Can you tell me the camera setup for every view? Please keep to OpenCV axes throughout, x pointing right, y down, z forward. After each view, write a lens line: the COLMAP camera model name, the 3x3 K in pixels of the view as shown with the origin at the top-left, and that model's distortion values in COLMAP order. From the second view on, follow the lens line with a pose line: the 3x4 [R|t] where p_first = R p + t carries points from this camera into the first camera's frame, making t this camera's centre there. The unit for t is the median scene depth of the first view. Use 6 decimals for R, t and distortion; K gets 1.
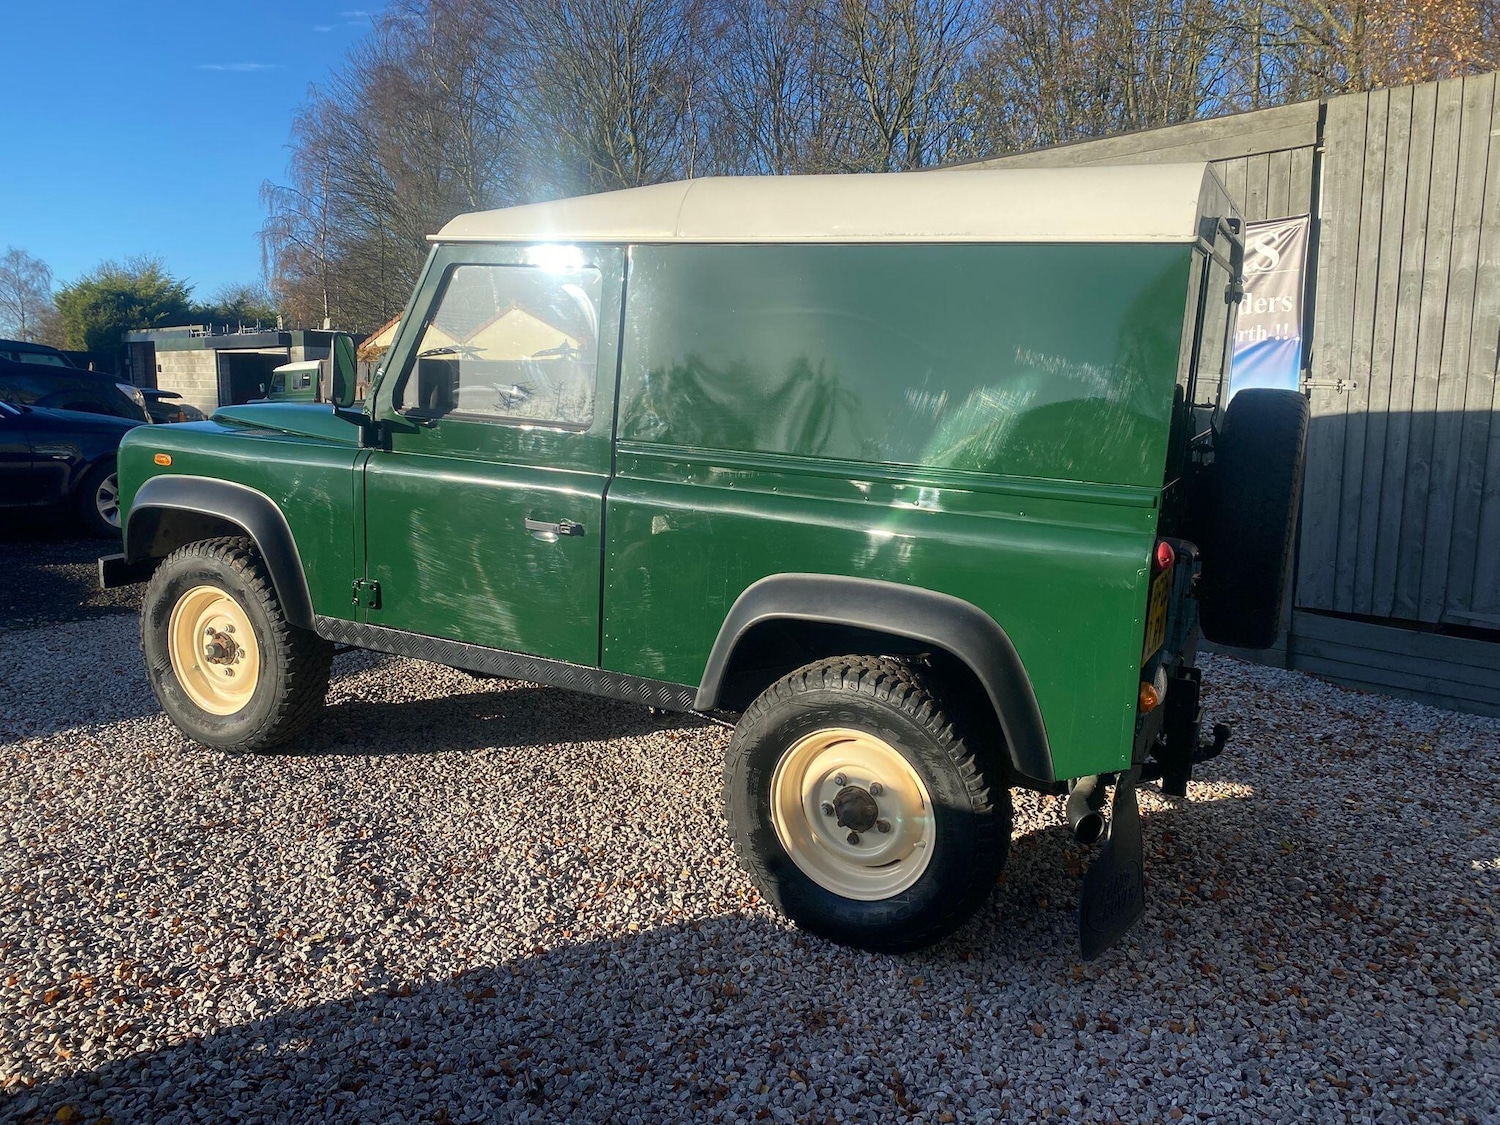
lens RADIAL K [[1136.5, 0, 744.2], [0, 1136.5, 558.1], [0, 0, 1]] dist [0.009482, -0.003771]
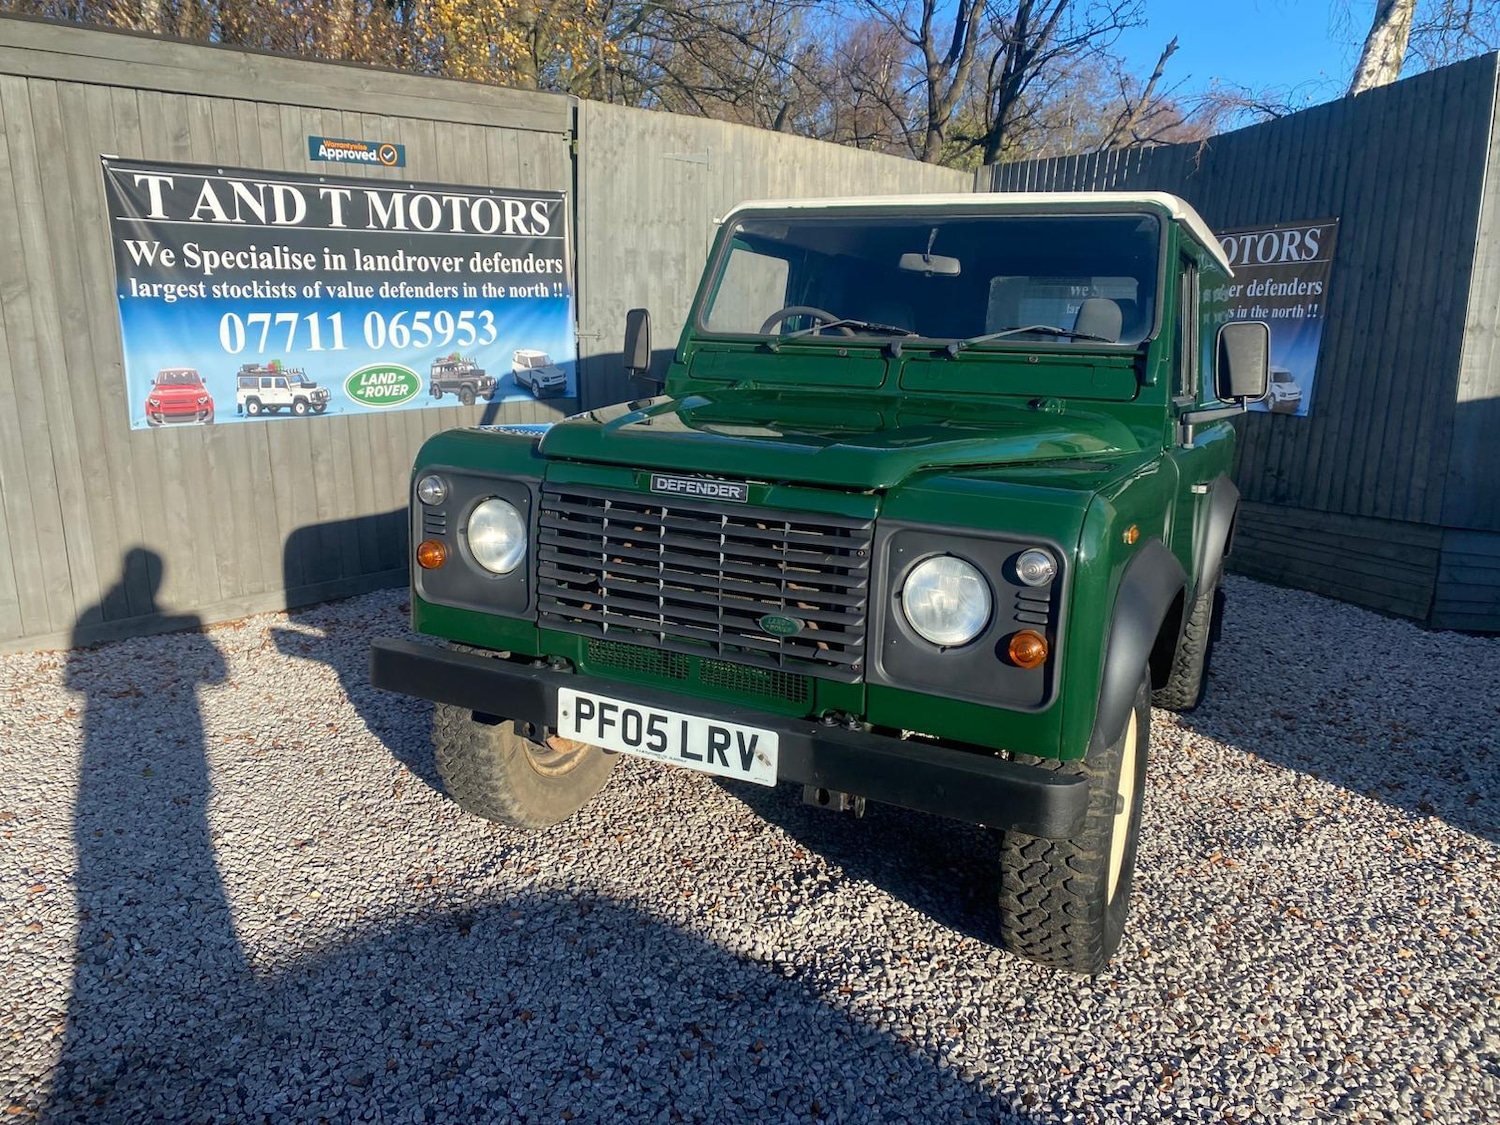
lens RADIAL K [[1139.8, 0, 746.5], [0, 1139.8, 555.4], [0, 0, 1]] dist [0.008486, -0.003141]
pose [[-0.051099, -0.215362, 0.975196, -1.381652], [0.147297, 0.964168, 0.220645, -0.293419], [-0.987771, 0.154918, -0.017546, 1.551157]]
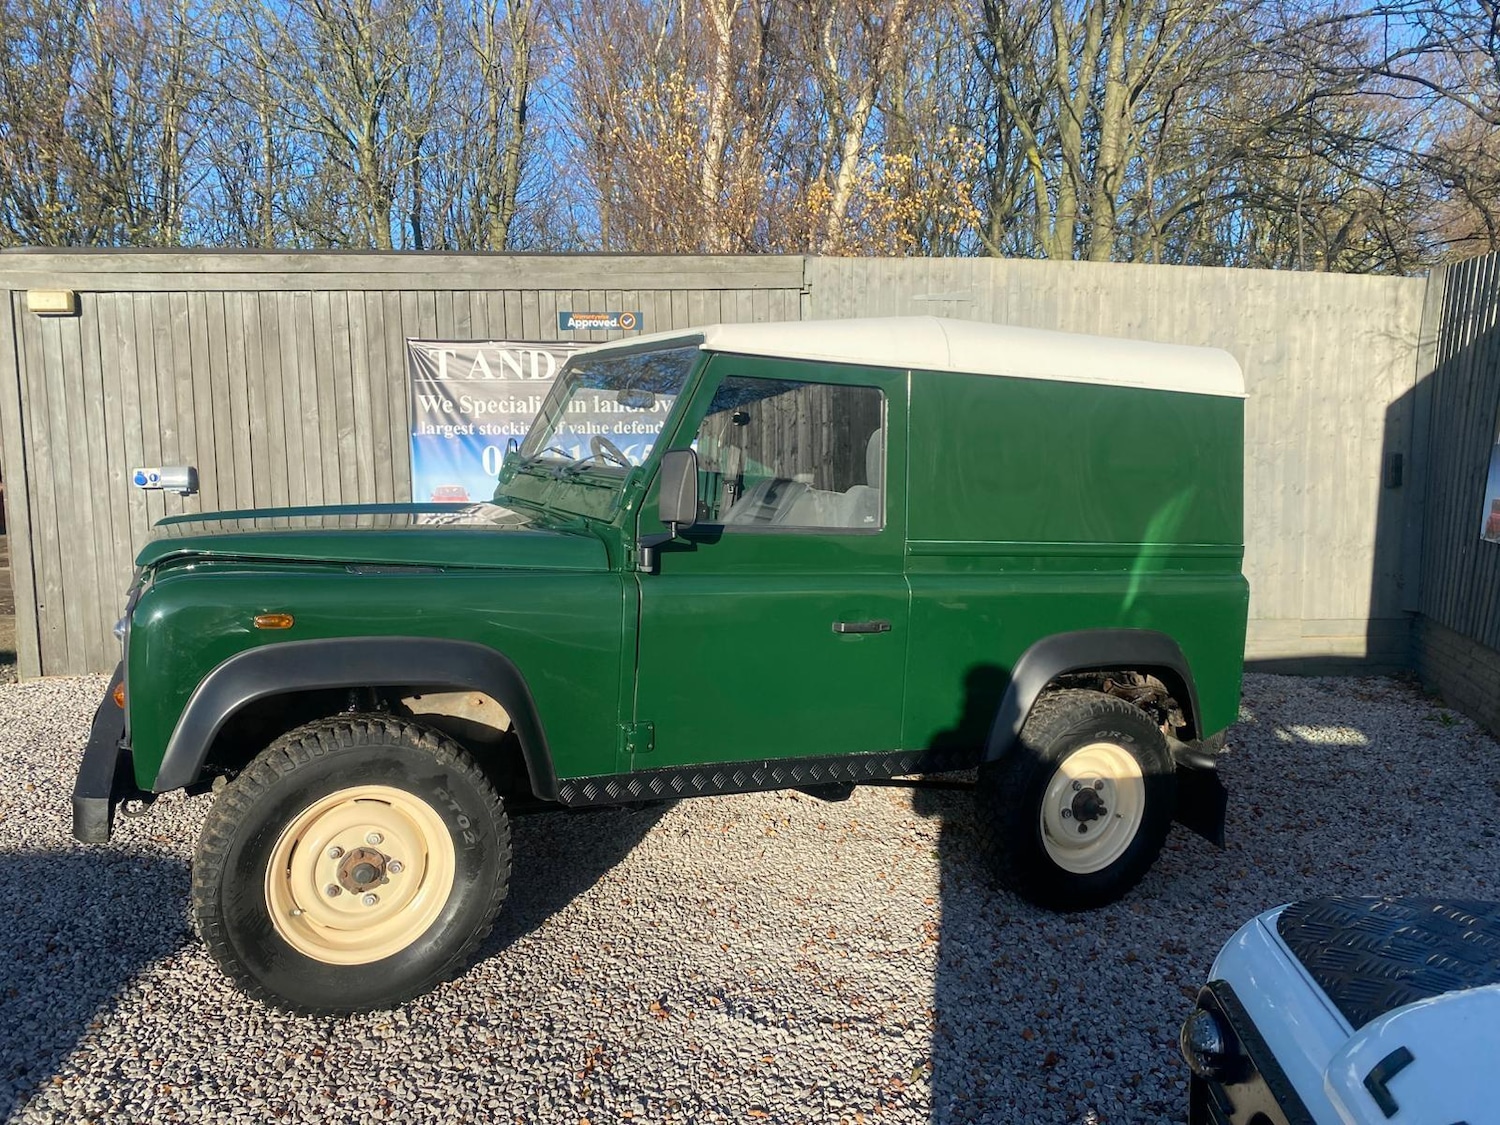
lens RADIAL K [[1136.1, 0, 751.1], [0, 1136.1, 545.5], [0, 0, 1]] dist [0.008946, -0.003942]
pose [[0.602177, -0.072932, 0.795025, -1.092979], [0.120390, 0.992727, -0.000119, -0.117640], [-0.789233, 0.095784, 0.606577, 0.446486]]
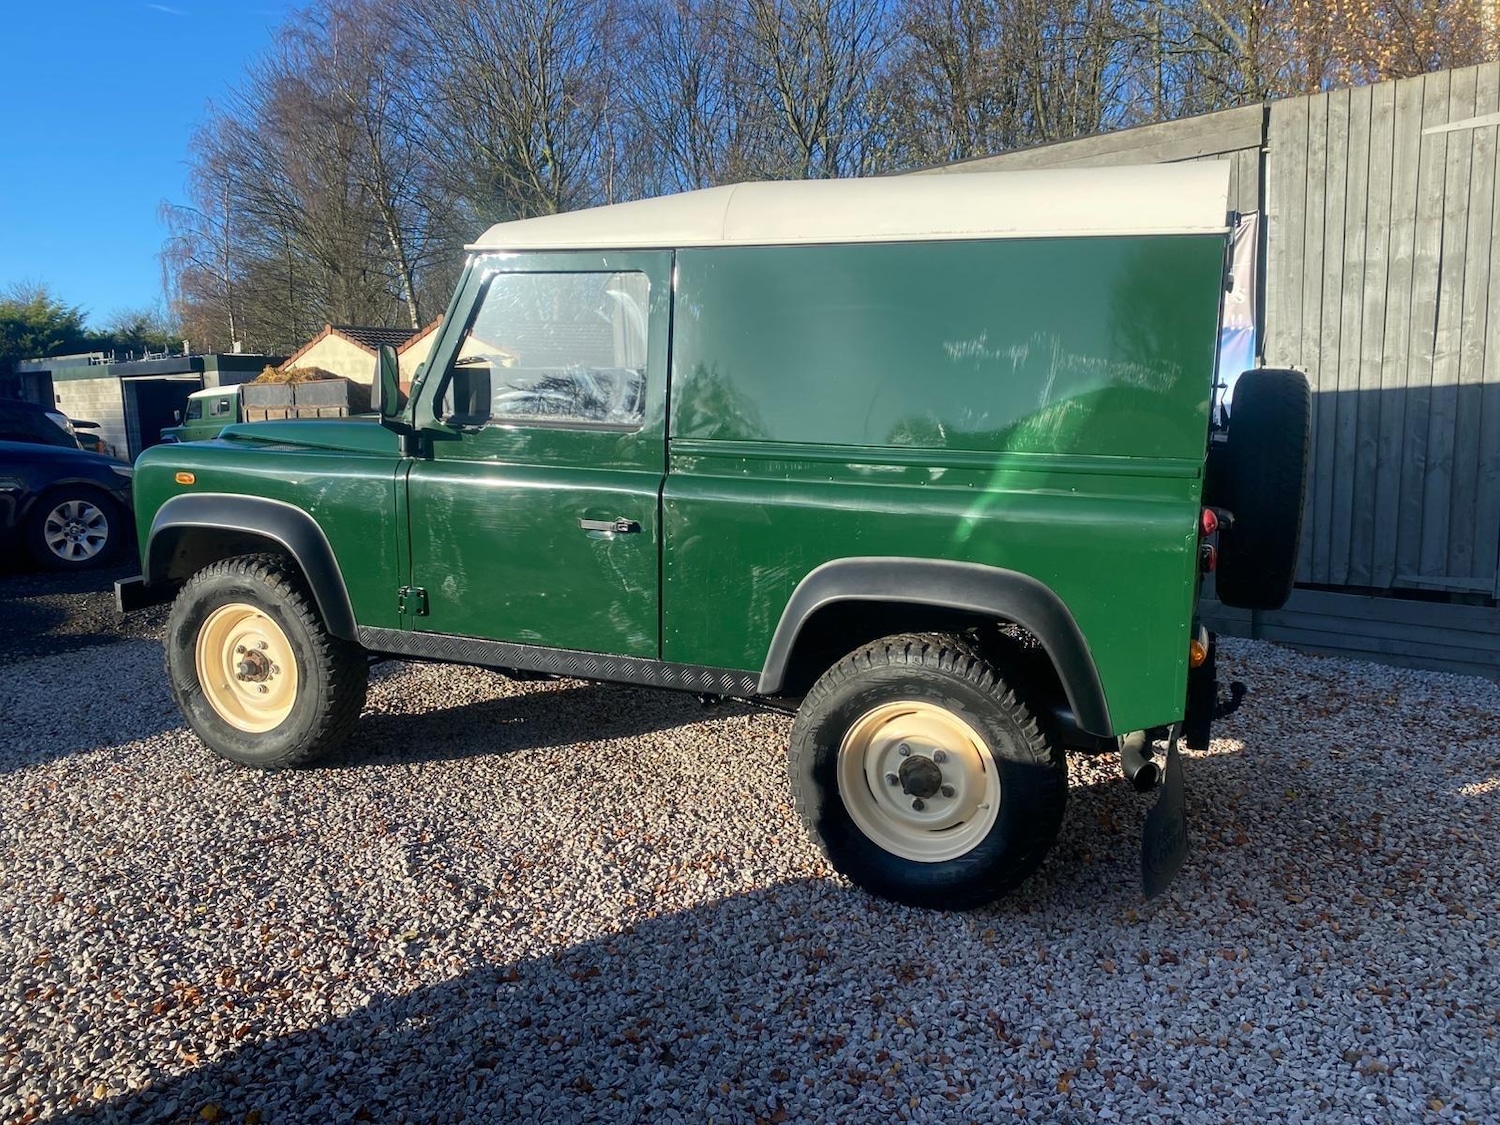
lens RADIAL K [[1134.4, 0, 768.1], [0, 1134.4, 576.2], [0, 0, 1]] dist [0.014133, -0.009653]
pose [[0.995187, -0.046410, 0.086309, -0.117966], [0.045886, 0.998914, 0.008049, 0.017238], [-0.086589, -0.004050, 0.996236, -0.038947]]
